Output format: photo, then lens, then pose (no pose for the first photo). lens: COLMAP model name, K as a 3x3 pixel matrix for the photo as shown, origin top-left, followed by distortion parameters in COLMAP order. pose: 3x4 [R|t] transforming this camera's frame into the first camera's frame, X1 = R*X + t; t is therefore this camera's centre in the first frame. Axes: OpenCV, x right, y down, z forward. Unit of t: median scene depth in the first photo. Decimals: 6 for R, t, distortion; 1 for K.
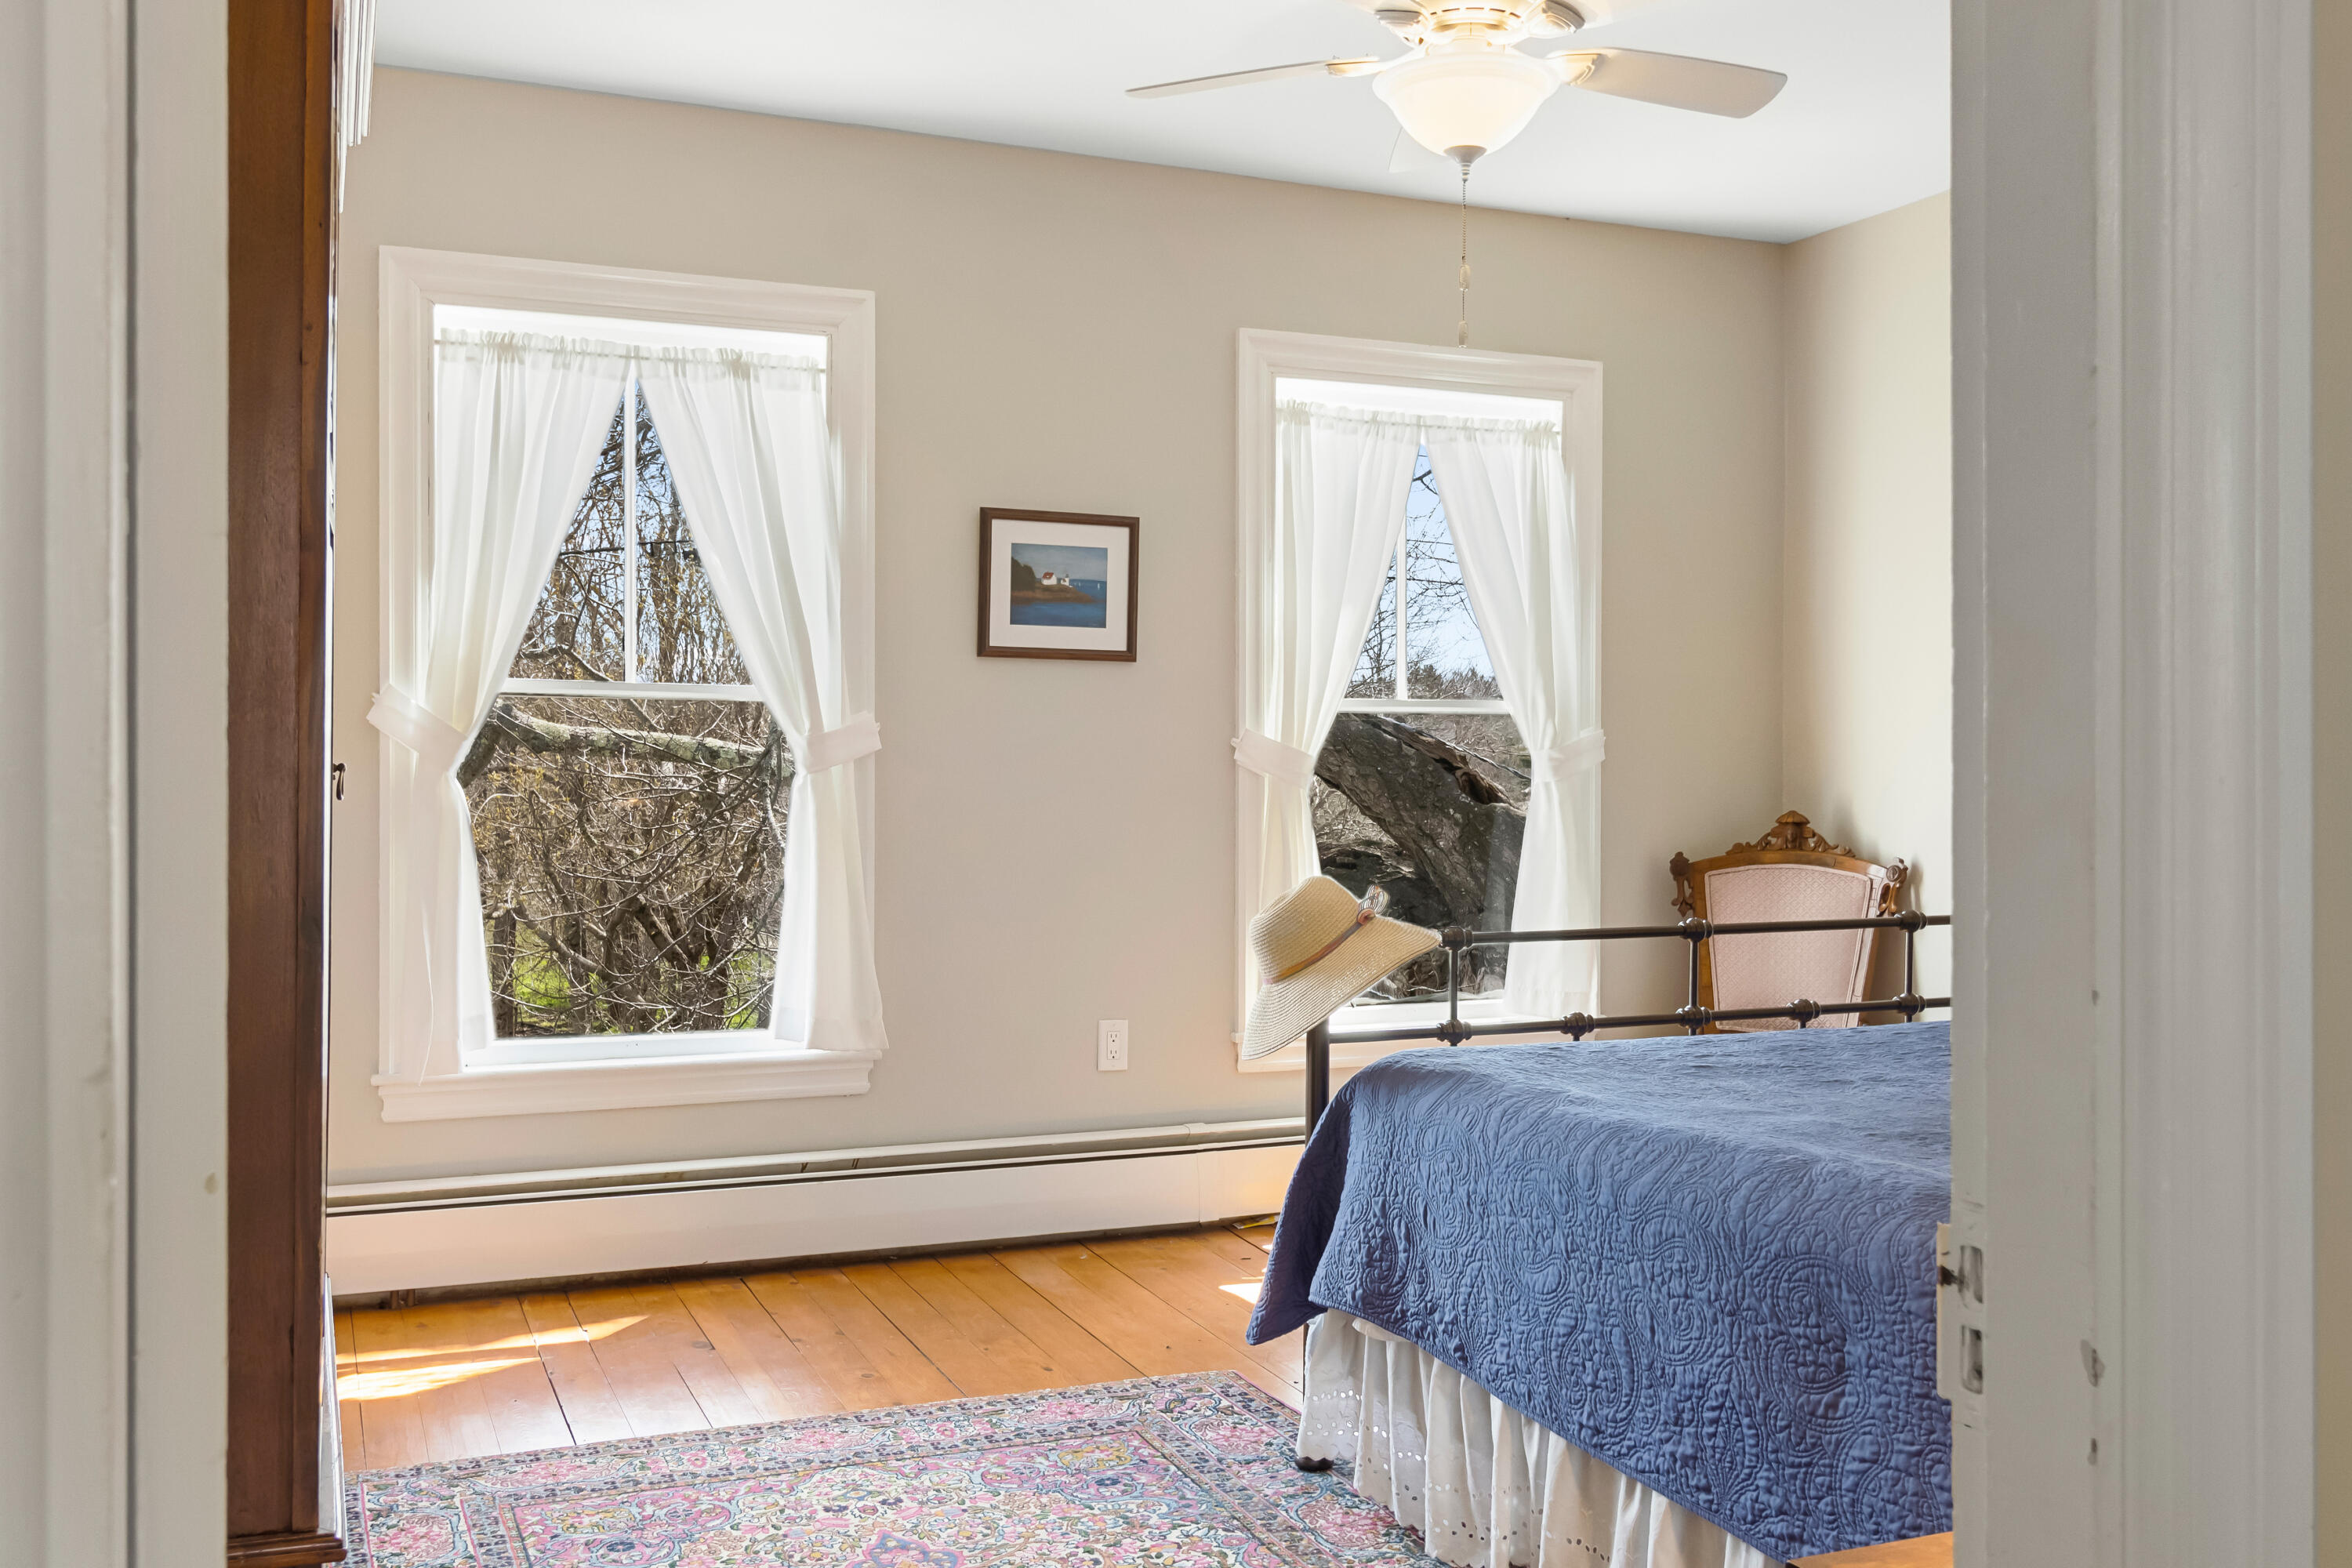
lens RADIAL K [[2054.6, 0, 1164.1], [0, 2054.6, 786.4], [0, 0, 1]] dist [0.004318, 0.000138]
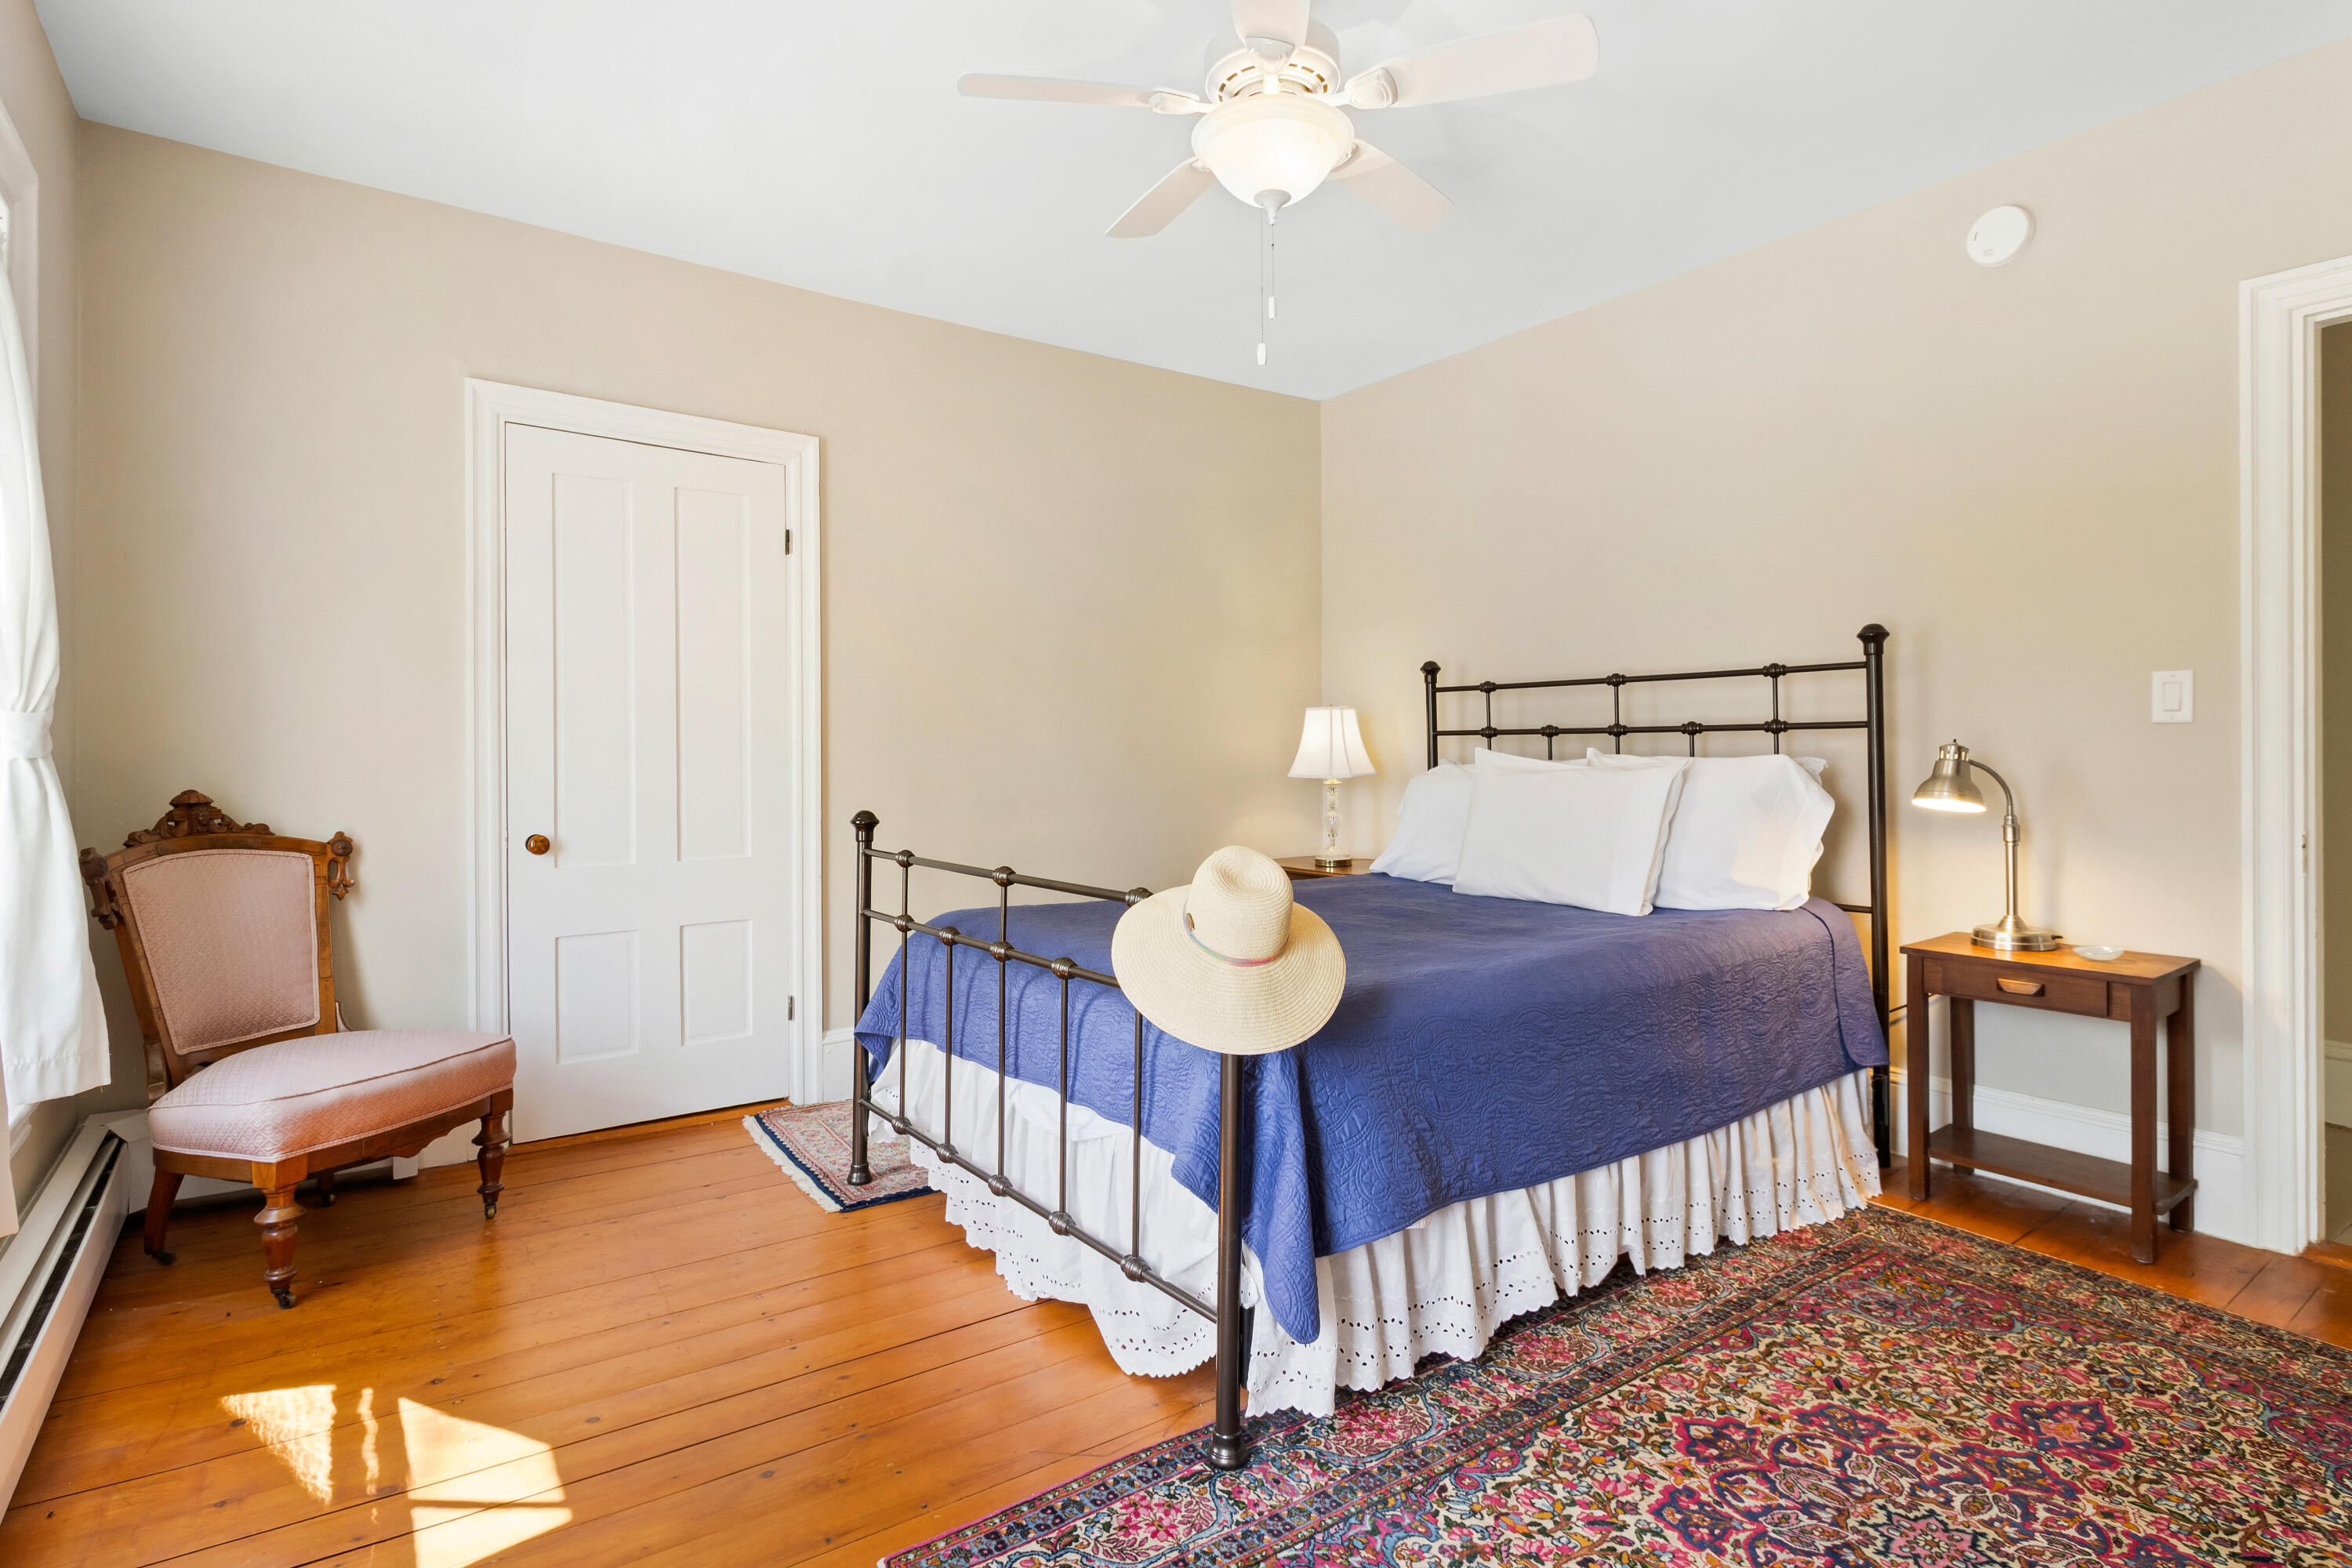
lens RADIAL K [[1185.9, 0, 1179.0], [0, 1185.9, 769.7], [0, 0, 1]] dist [0.000042, 0.000188]
pose [[-0.236376, -0.005458, 0.971646, -0.422055], [0.009321, 0.999925, 0.007885, 0.004366], [-0.971617, 0.010921, -0.236307, 1.063961]]
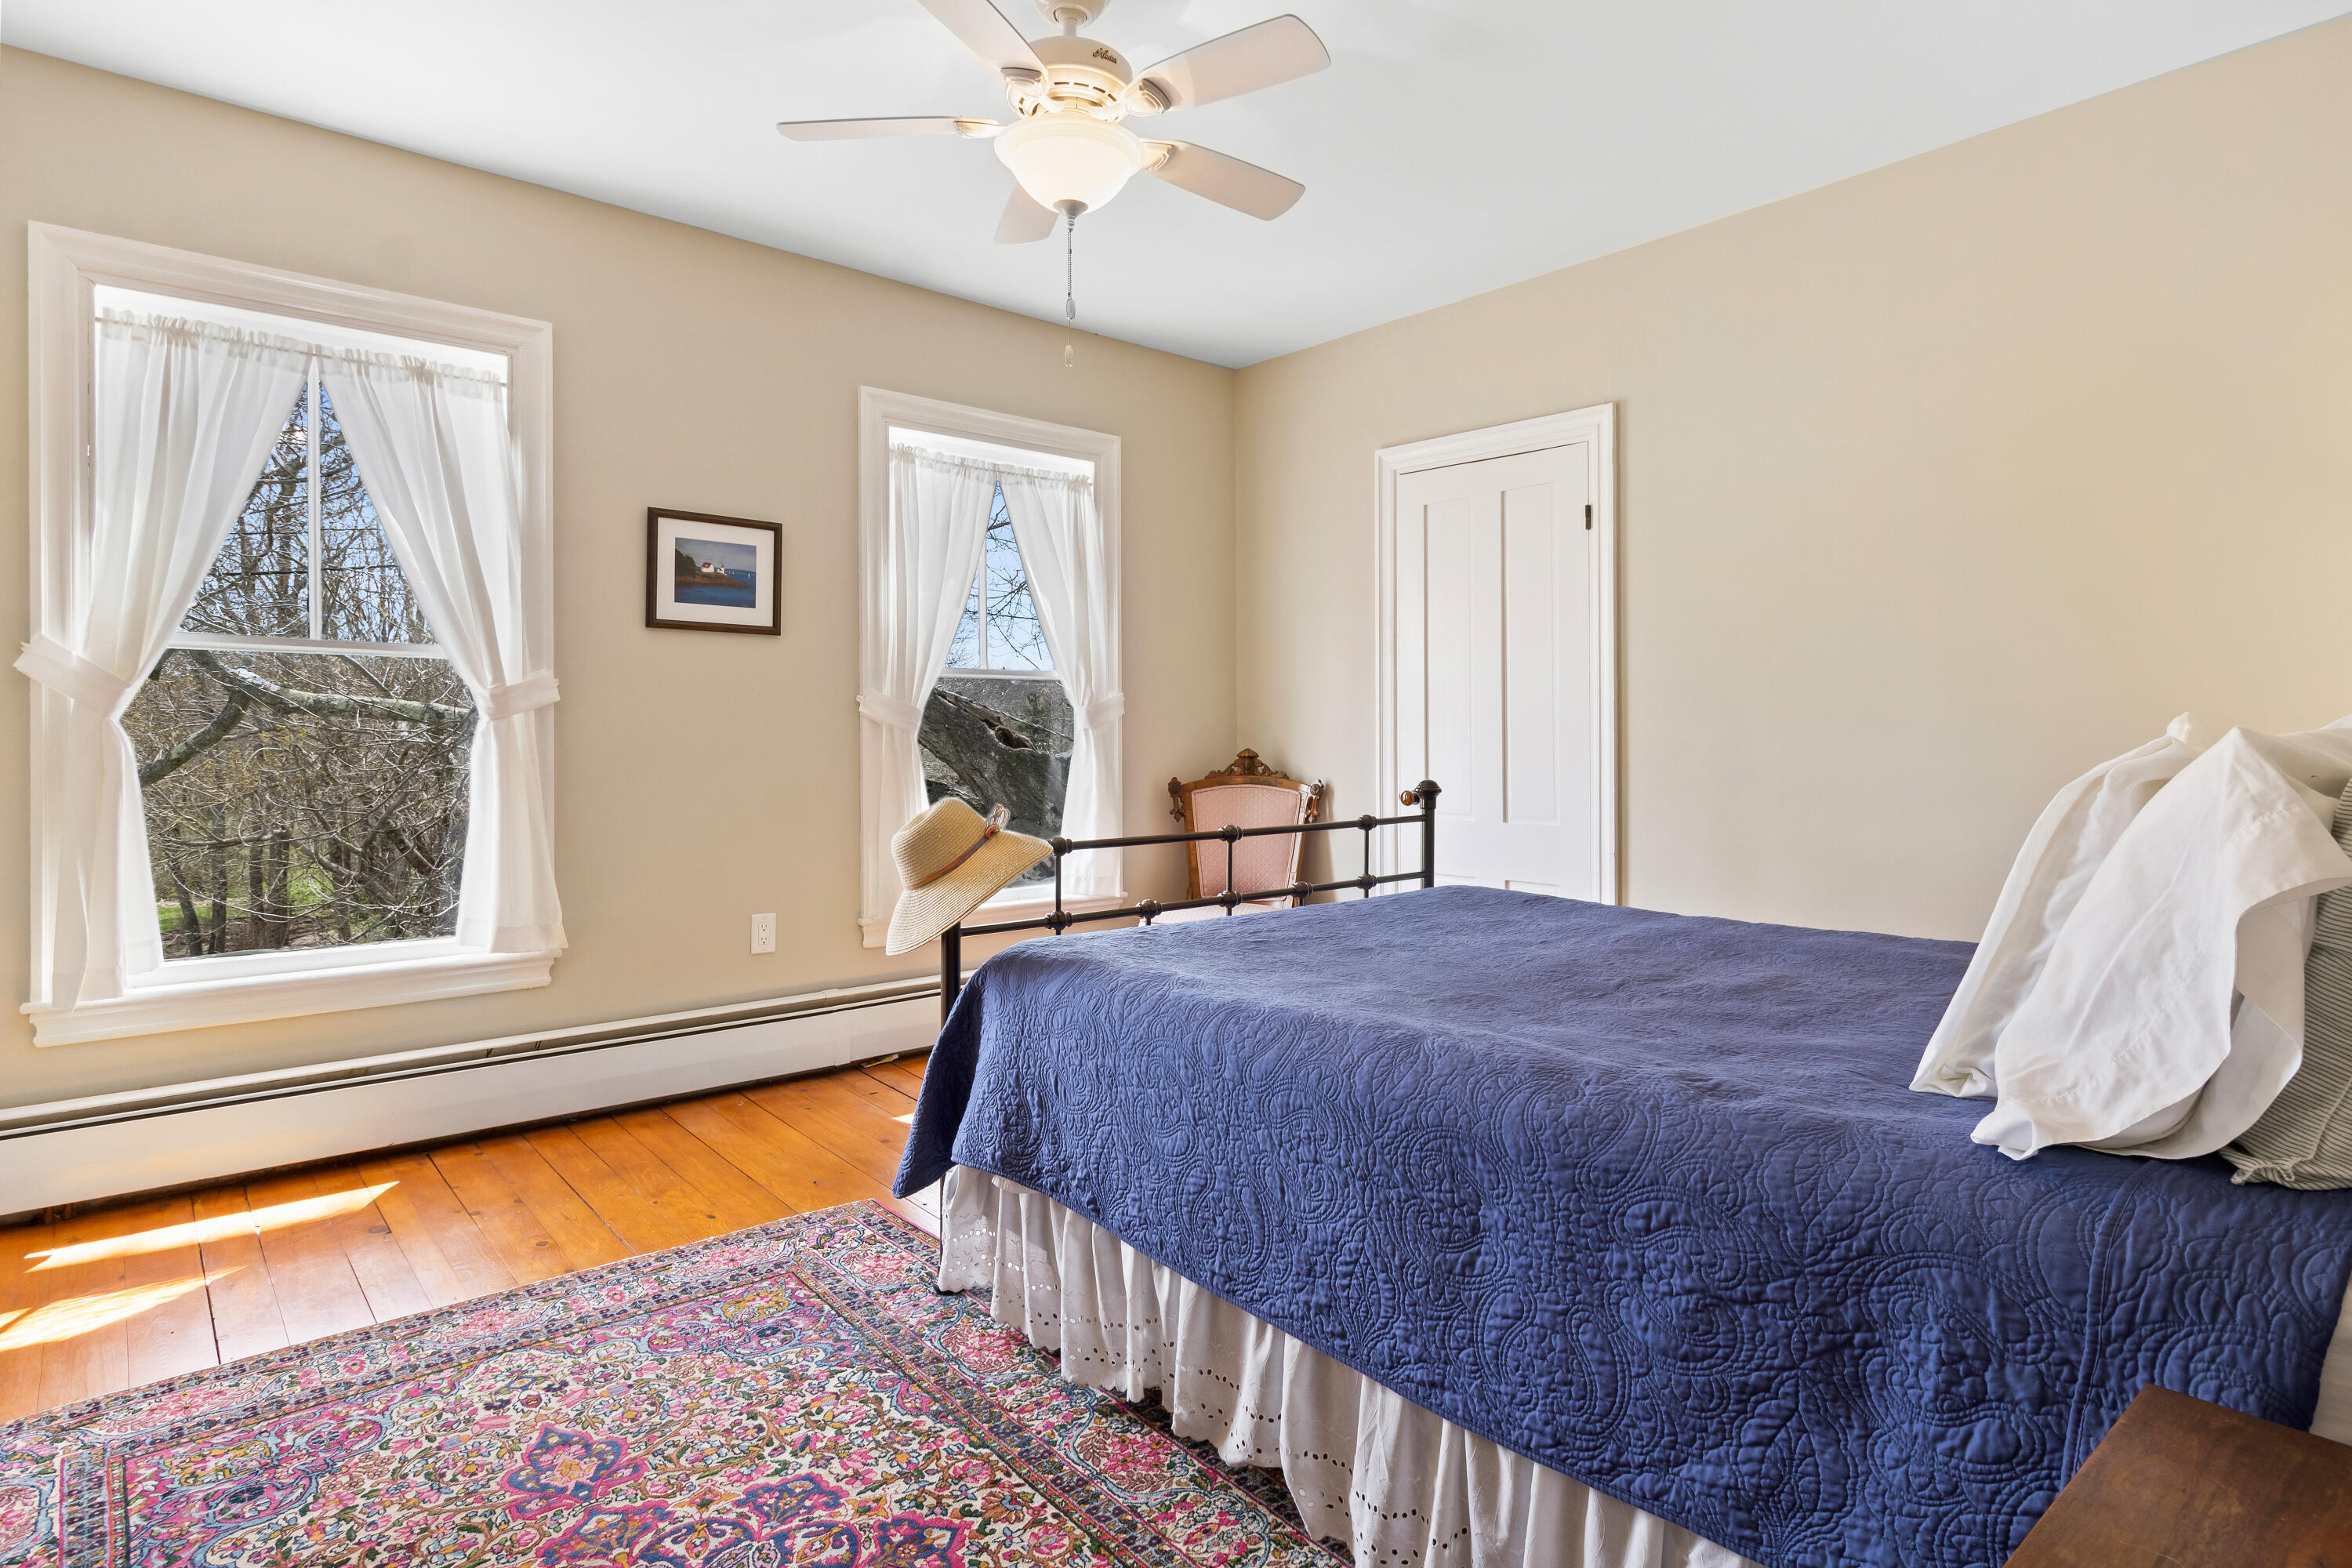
lens RADIAL K [[1240.1, 0, 1201.4], [0, 1240.1, 745.7], [0, 0, 1]] dist [-0.001650, 0.000176]
pose [[0.948101, -0.005274, 0.317924, -0.015036], [0.004426, 0.999984, 0.003389, 0.010104], [-0.317937, -0.001806, 0.948110, 0.244820]]
